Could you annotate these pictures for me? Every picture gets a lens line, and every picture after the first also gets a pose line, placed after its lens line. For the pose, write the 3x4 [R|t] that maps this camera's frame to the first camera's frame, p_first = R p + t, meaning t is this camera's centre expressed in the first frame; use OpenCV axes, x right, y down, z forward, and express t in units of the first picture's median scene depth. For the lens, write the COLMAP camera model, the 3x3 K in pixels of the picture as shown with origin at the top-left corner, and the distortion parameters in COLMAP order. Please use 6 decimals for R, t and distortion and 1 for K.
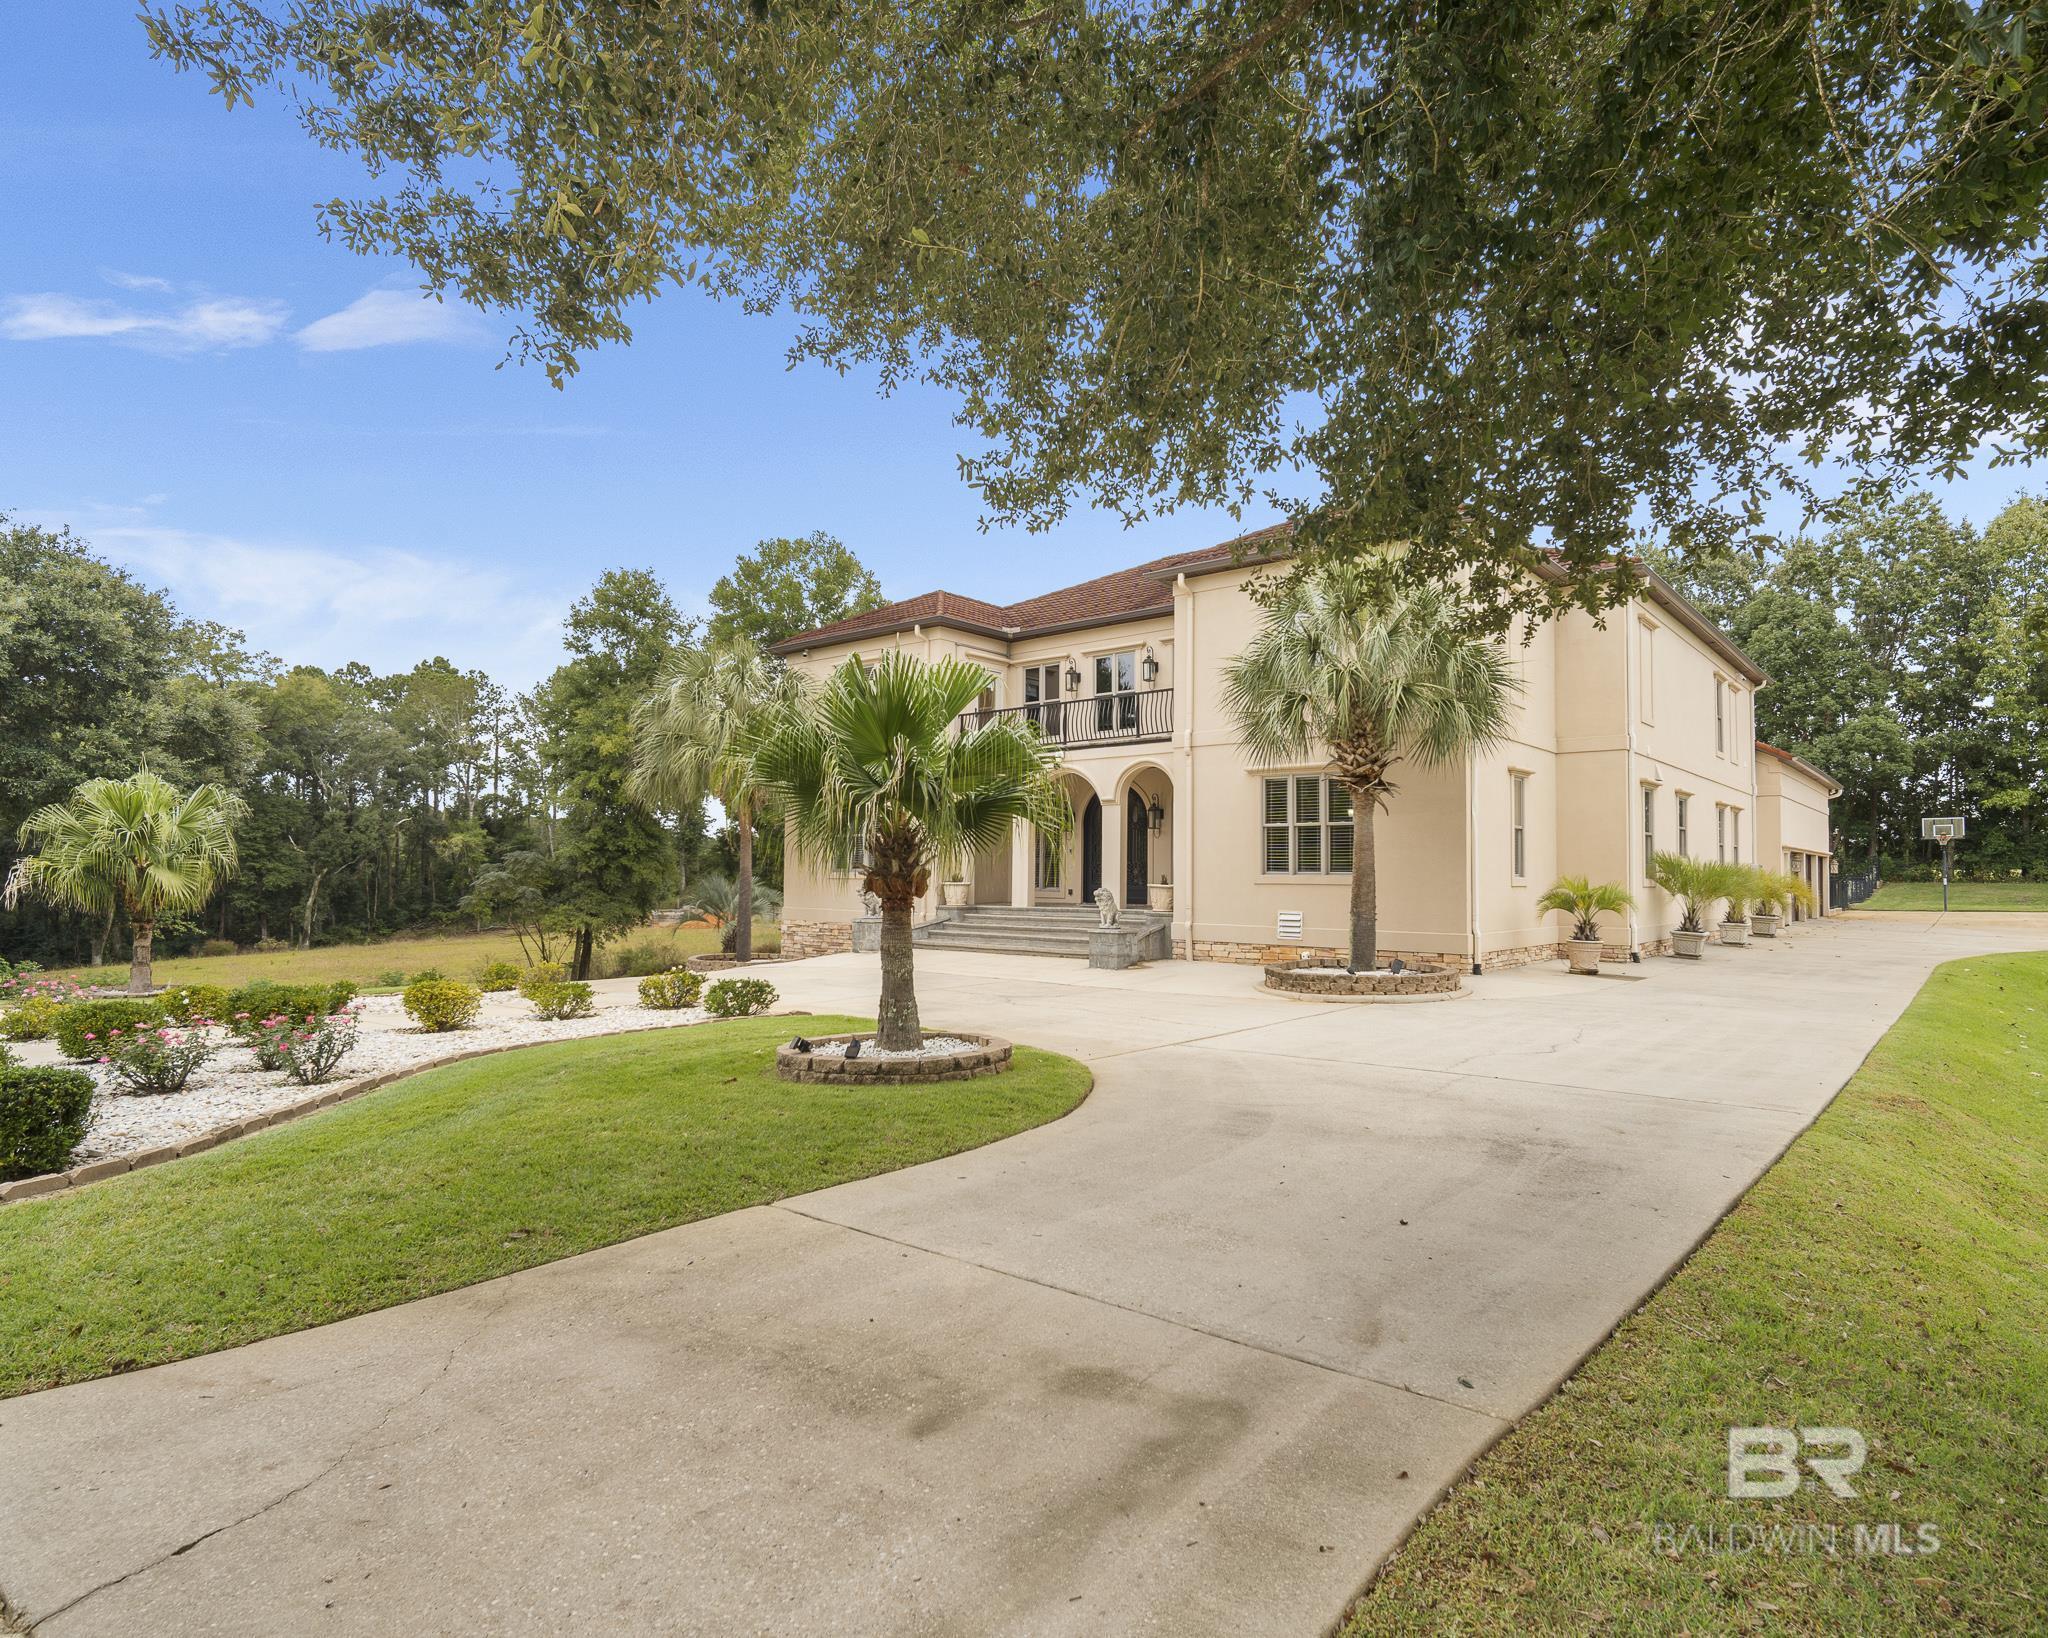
lens RADIAL K [[1125.3, 0, 1027.9], [0, 1125.3, 825.3], [0, 0, 1]] dist [-0.007628, 0.000524]
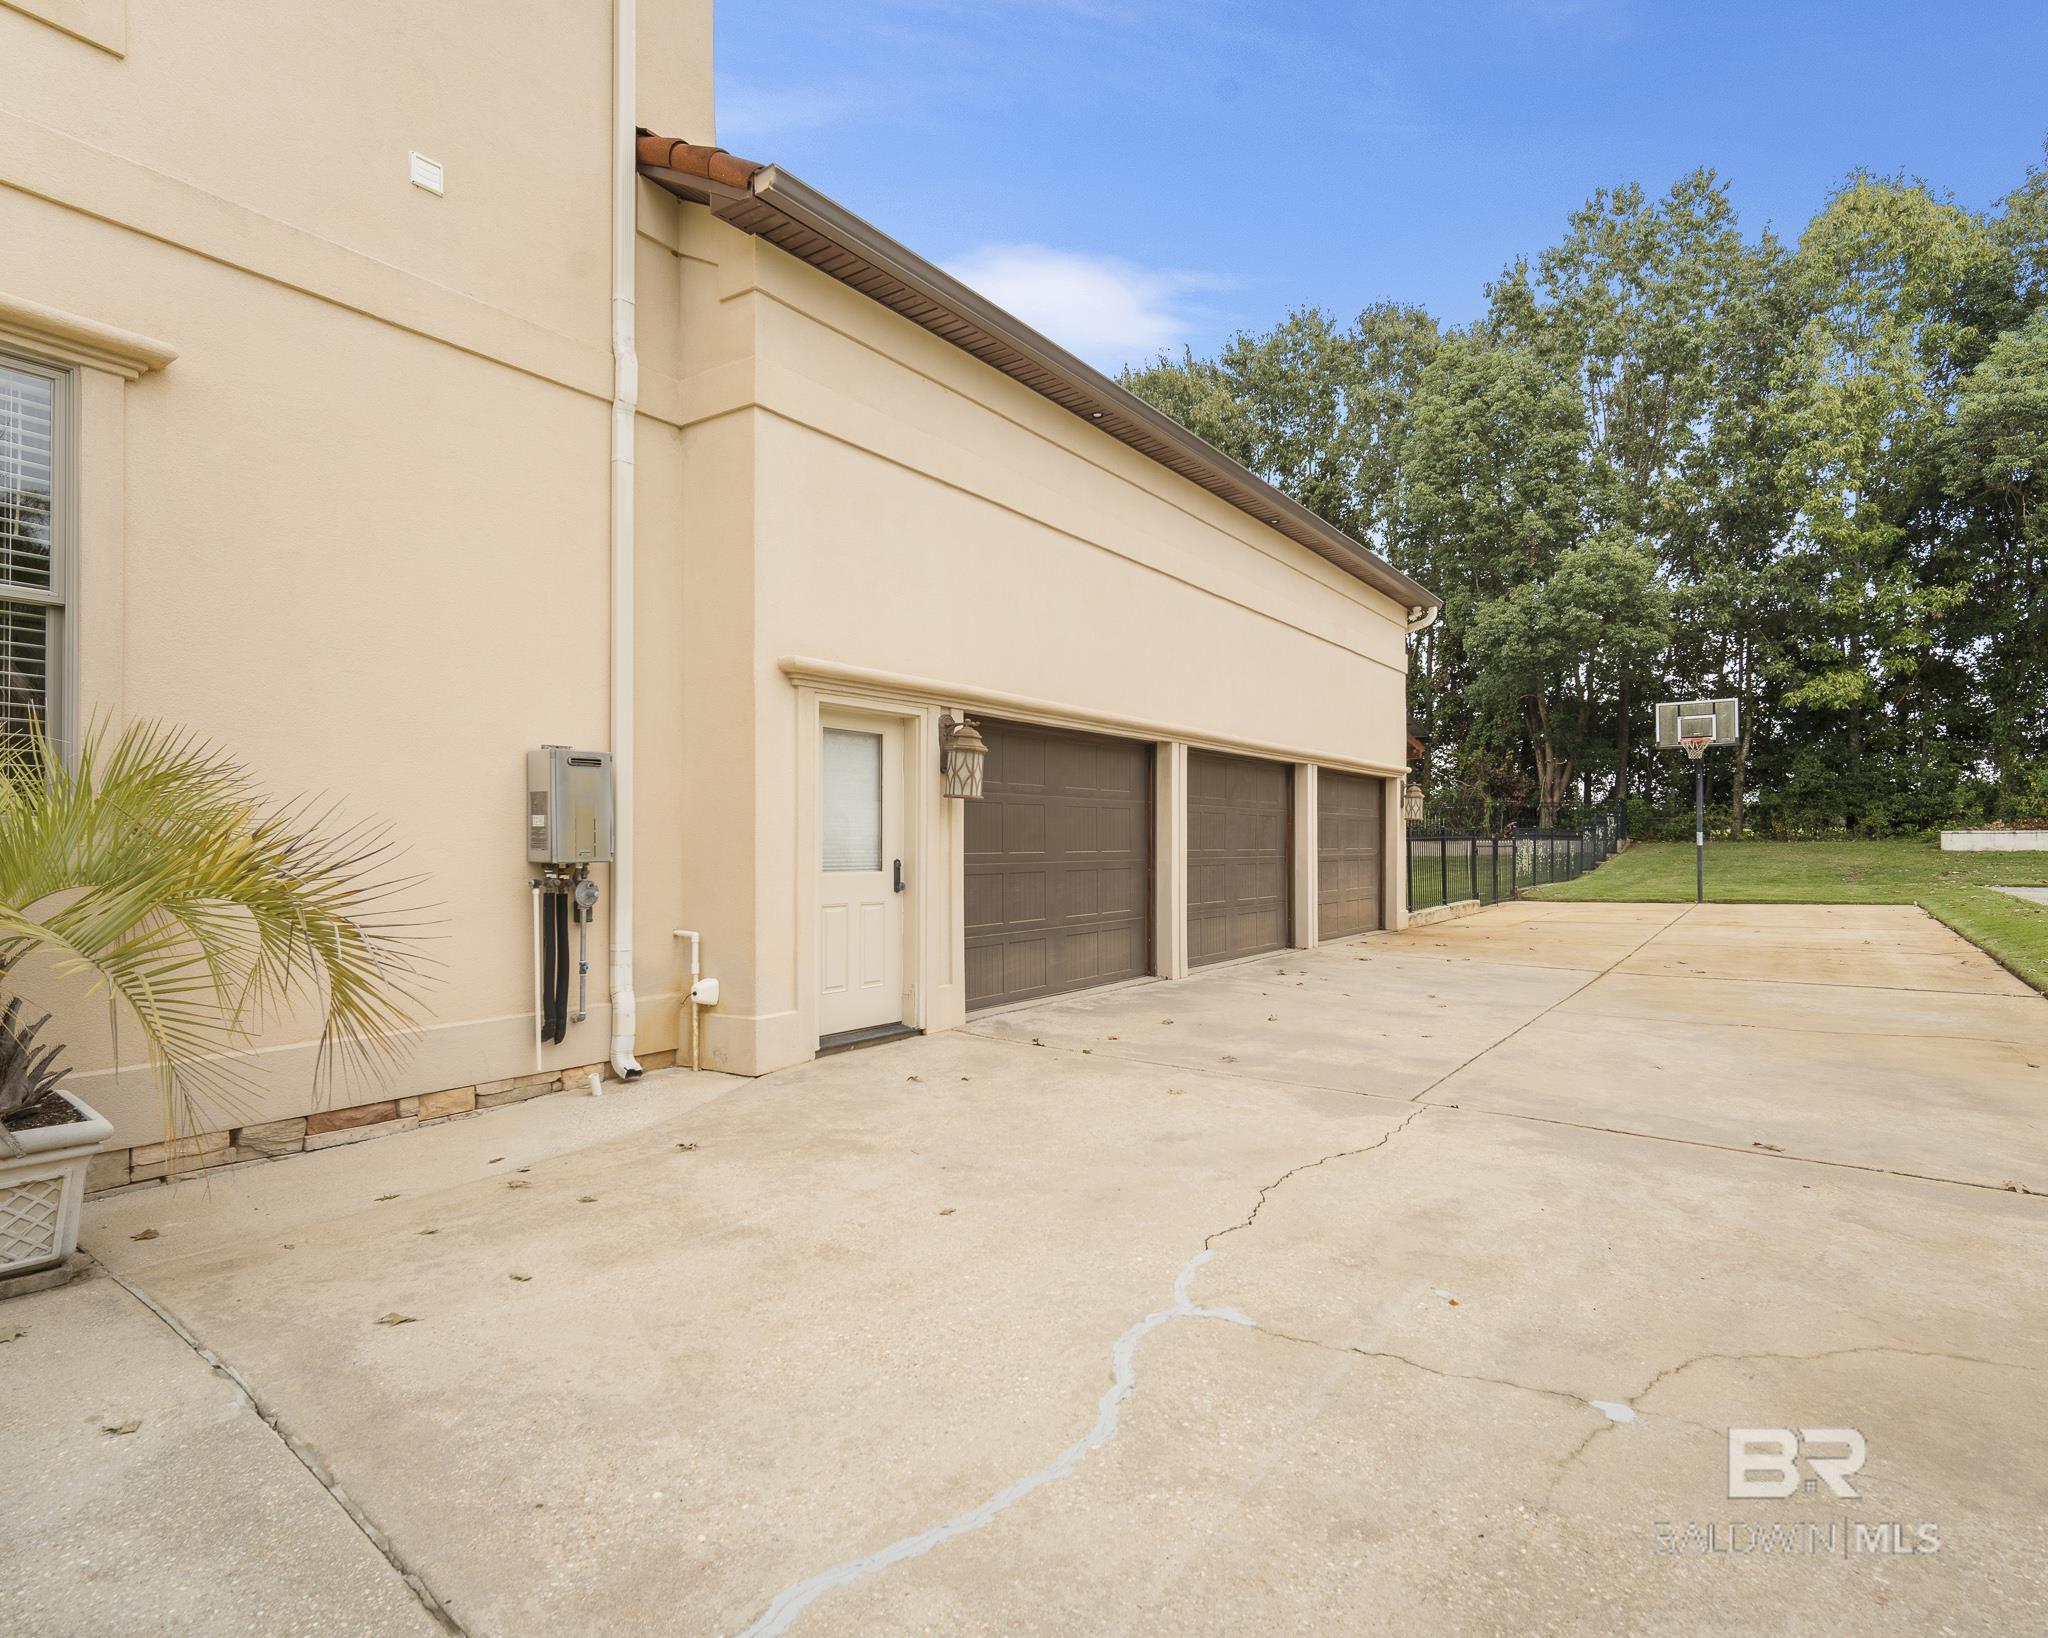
lens RADIAL K [[1125.3, 0, 1016.7], [0, 1125.3, 830.9], [0, 0, 1]] dist [-0.007628, 0.000524]
pose [[0.994945, -0.009123, 0.100009, 0.294537], [0.005756, 0.999409, 0.033899, 0.017610], [-0.100259, -0.033152, 0.994409, 0.341083]]
